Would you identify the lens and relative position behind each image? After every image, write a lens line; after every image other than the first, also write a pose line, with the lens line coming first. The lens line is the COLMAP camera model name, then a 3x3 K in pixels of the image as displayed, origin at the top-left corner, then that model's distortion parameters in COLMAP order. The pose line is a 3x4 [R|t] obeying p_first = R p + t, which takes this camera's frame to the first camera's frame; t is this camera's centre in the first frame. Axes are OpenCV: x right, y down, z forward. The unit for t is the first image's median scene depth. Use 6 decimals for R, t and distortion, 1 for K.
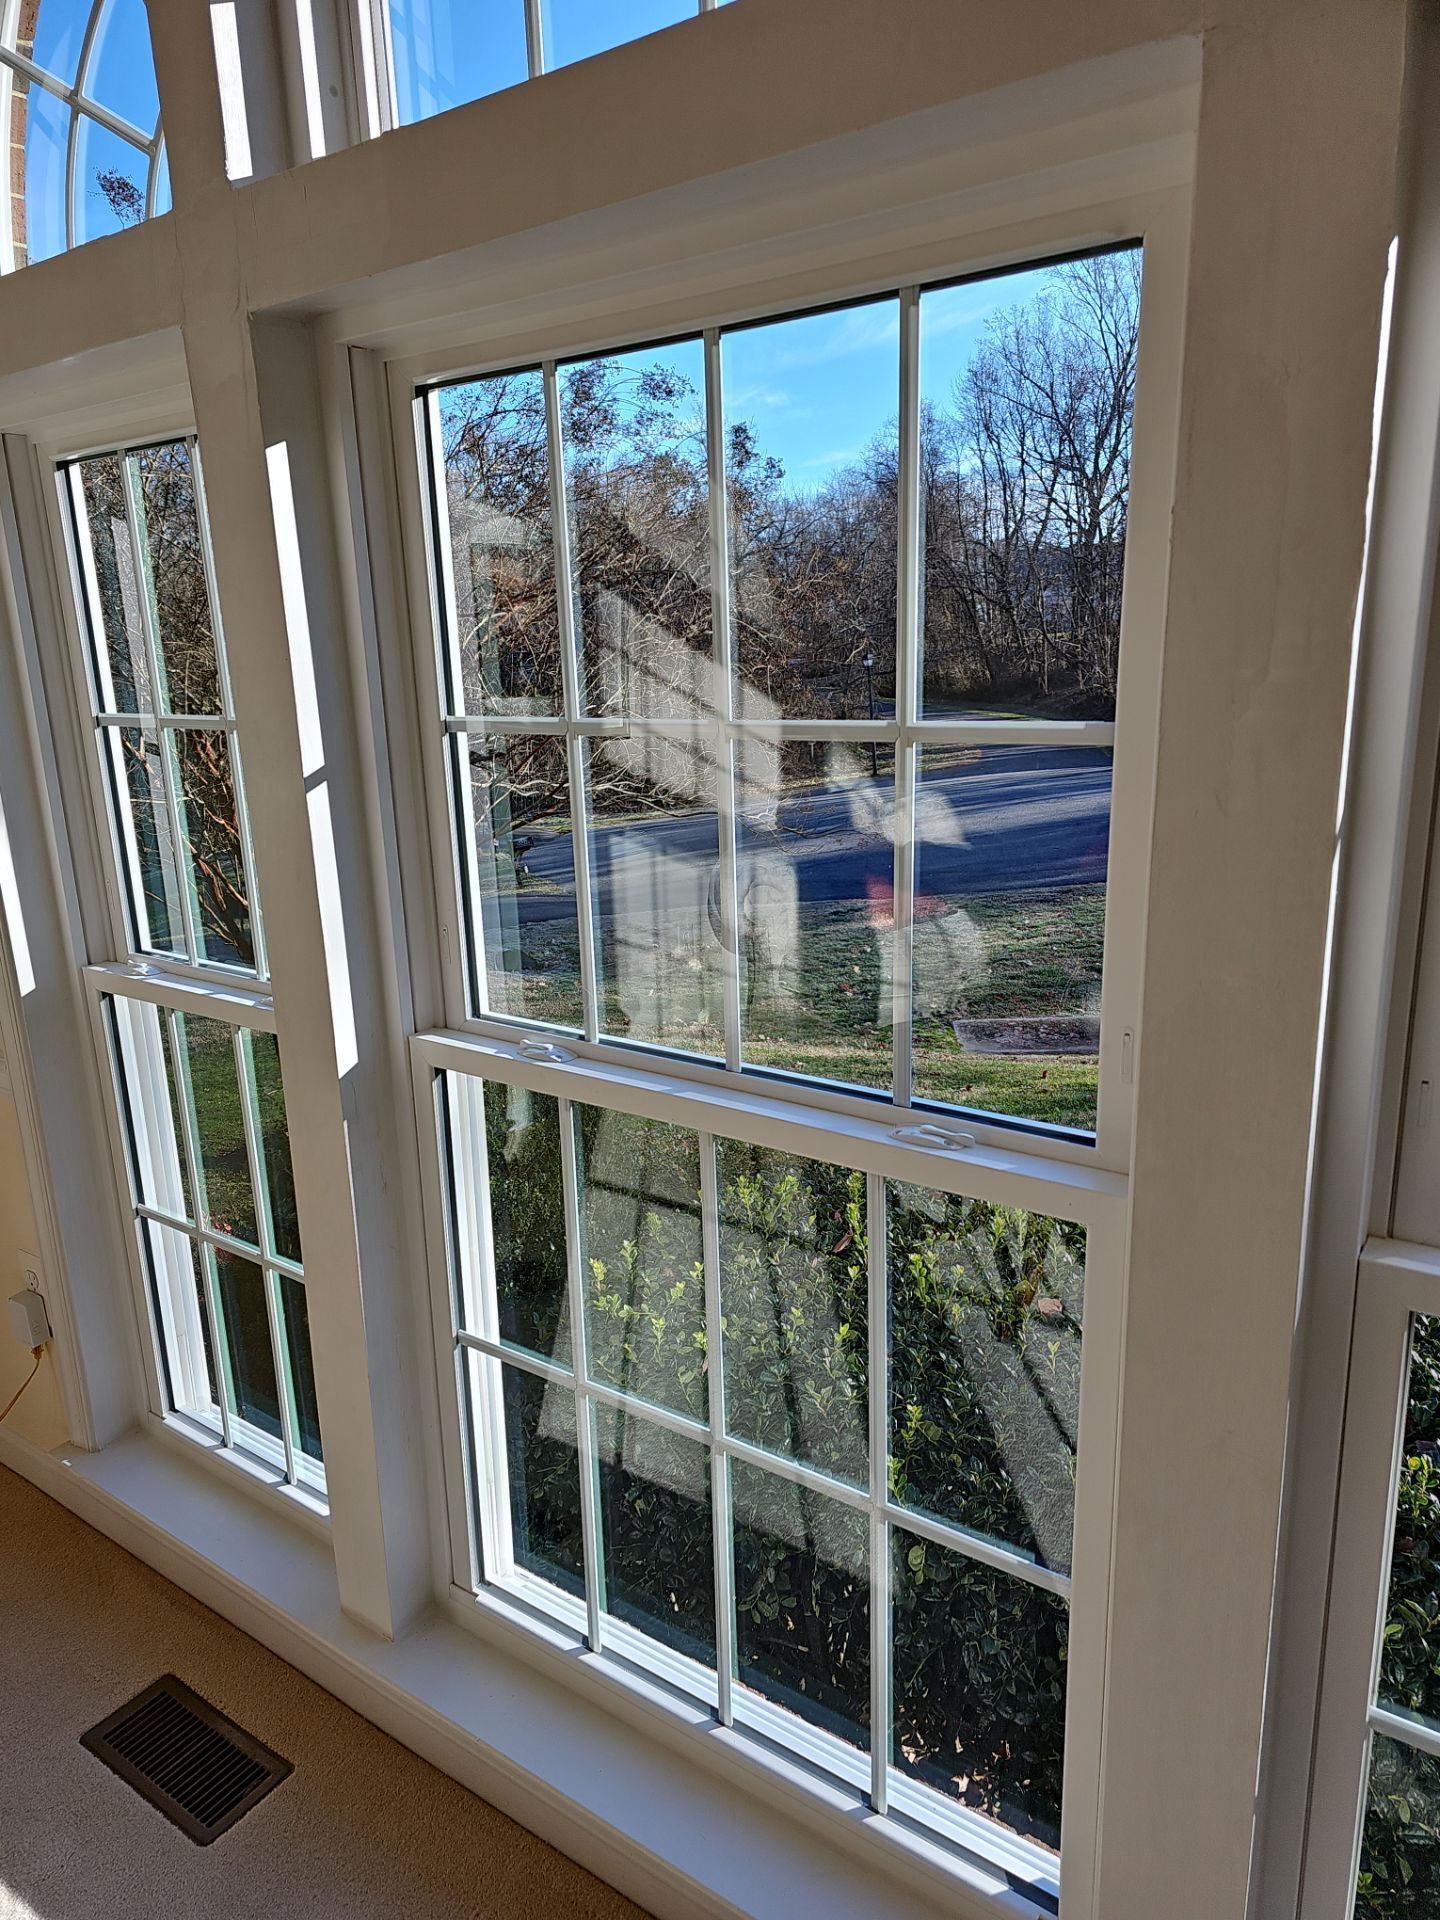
lens RADIAL K [[1247.0, 0, 710.9], [0, 1247.0, 963.6], [0, 0, 1]] dist [0.058662, -0.047742]
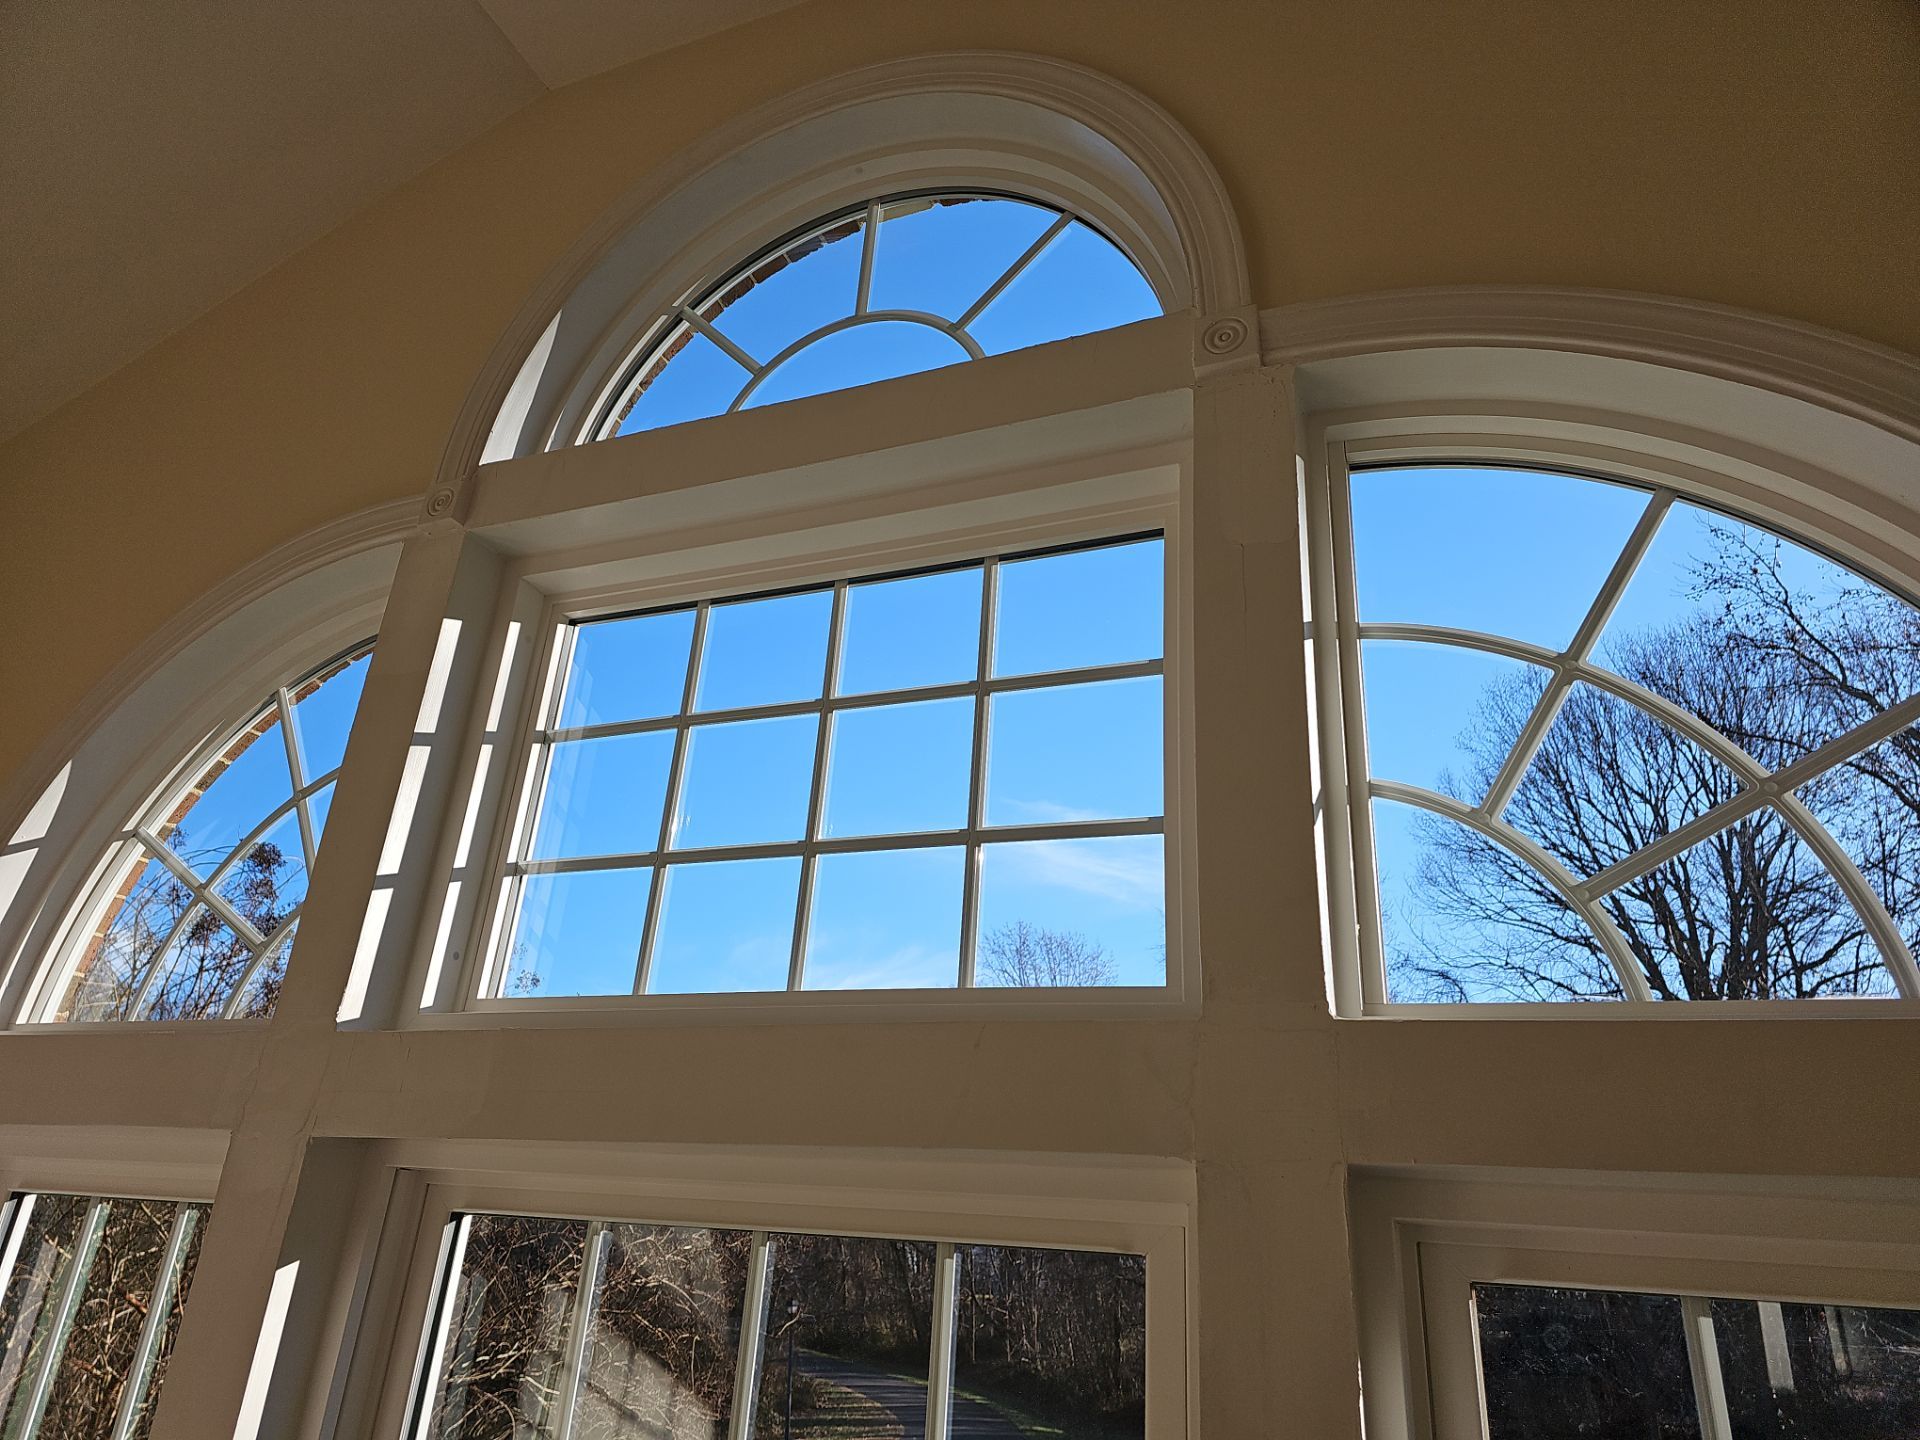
lens RADIAL K [[1247.0, 0, 937.6], [0, 1247.0, 739.6], [0, 0, 1]] dist [0.058662, -0.047742]
pose [[0.969352, 0.180552, 0.166608, -0.066206], [-0.041756, 0.789371, -0.612494, -0.106053], [-0.242102, 0.586766, 0.772718, -0.076978]]
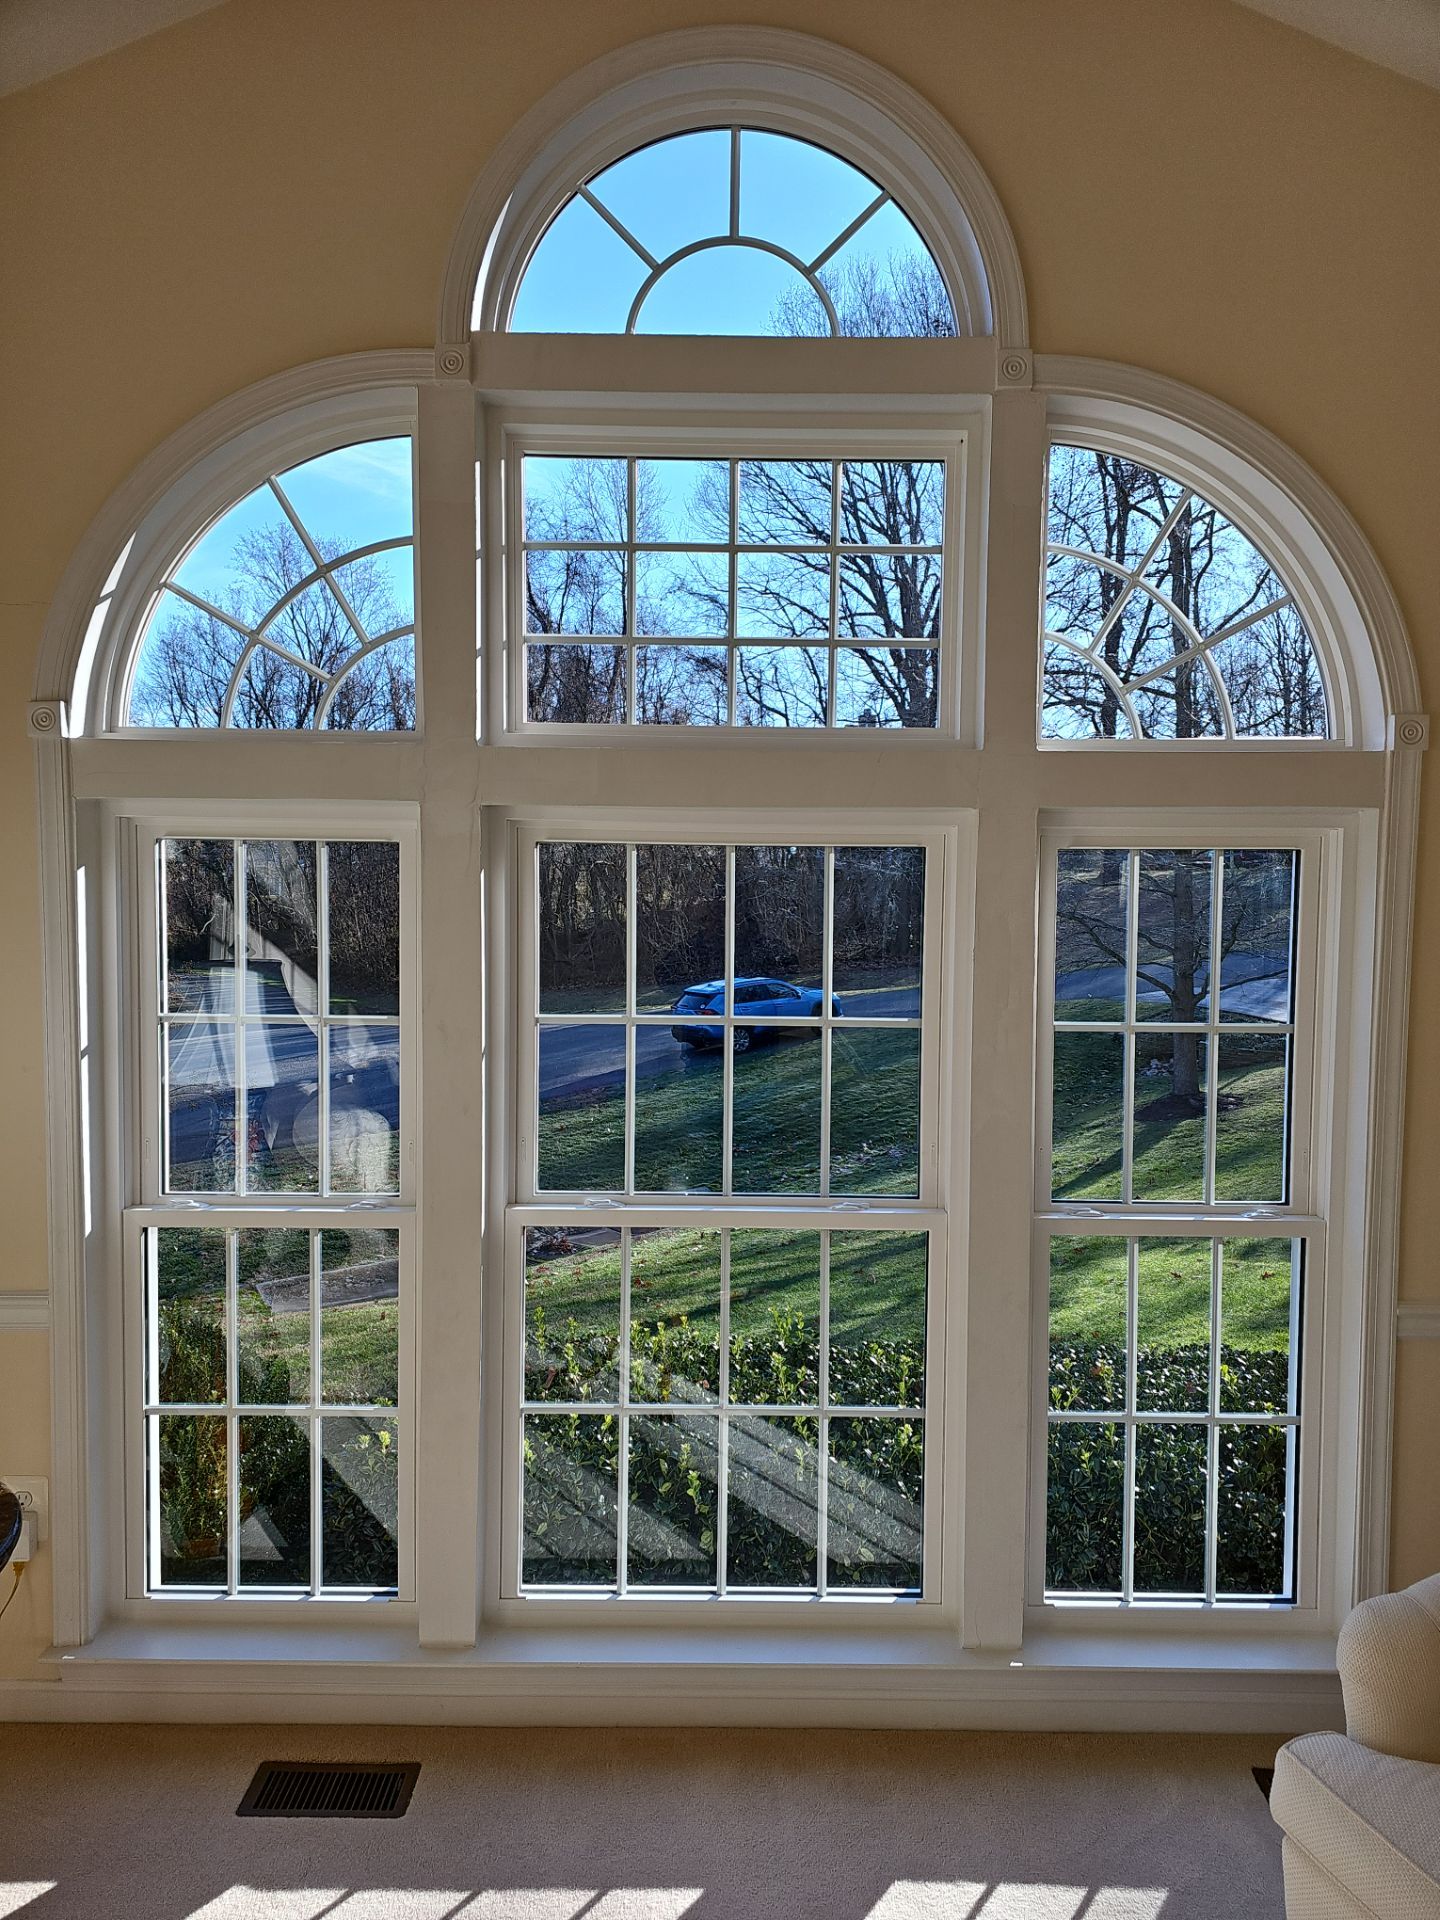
lens RADIAL K [[1247.0, 0, 717.7], [0, 1247.0, 966.1], [0, 0, 1]] dist [0.058662, -0.047742]
pose [[0.815443, 0.008414, 0.578776, -0.763670], [0.107803, 0.980193, -0.166135, 0.038525], [-0.568710, 0.197868, 0.798384, -0.409216]]
